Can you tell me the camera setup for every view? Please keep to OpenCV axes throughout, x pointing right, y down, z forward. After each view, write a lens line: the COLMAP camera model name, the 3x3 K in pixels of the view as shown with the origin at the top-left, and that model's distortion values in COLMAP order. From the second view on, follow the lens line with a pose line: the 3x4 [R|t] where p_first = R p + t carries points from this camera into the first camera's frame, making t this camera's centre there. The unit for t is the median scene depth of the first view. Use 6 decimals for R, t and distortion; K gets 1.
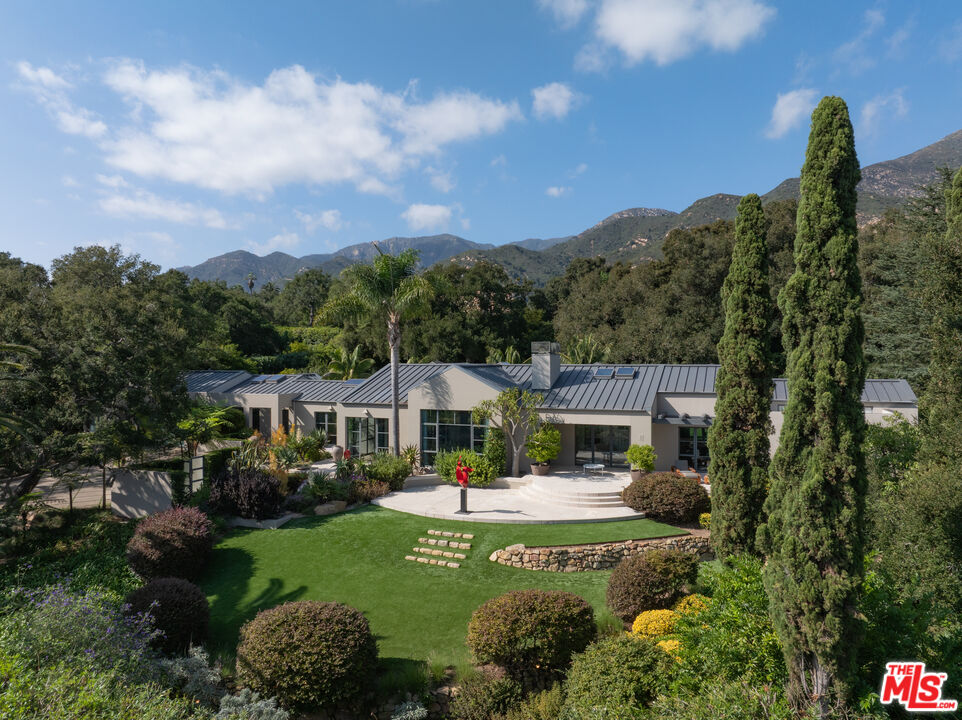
lens RADIAL K [[758.7, 0, 481.0], [0, 758.7, 360.0], [0, 0, 1]] dist [-0.043221, 0.001112]
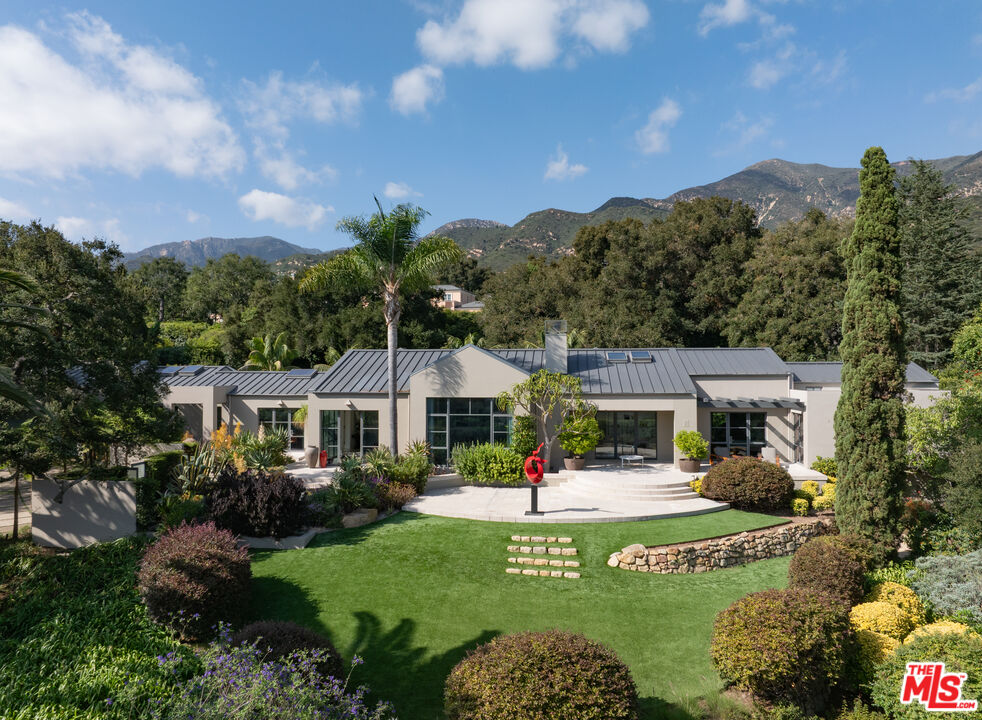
lens RADIAL K [[766.9, 0, 494.5], [0, 766.9, 354.3], [0, 0, 1]] dist [-0.040350, -0.004838]
pose [[0.959125, 0.005642, 0.282926, -0.312190], [0.003347, 0.999505, -0.031281, 0.055787], [-0.282962, 0.030950, 0.958632, 0.215171]]
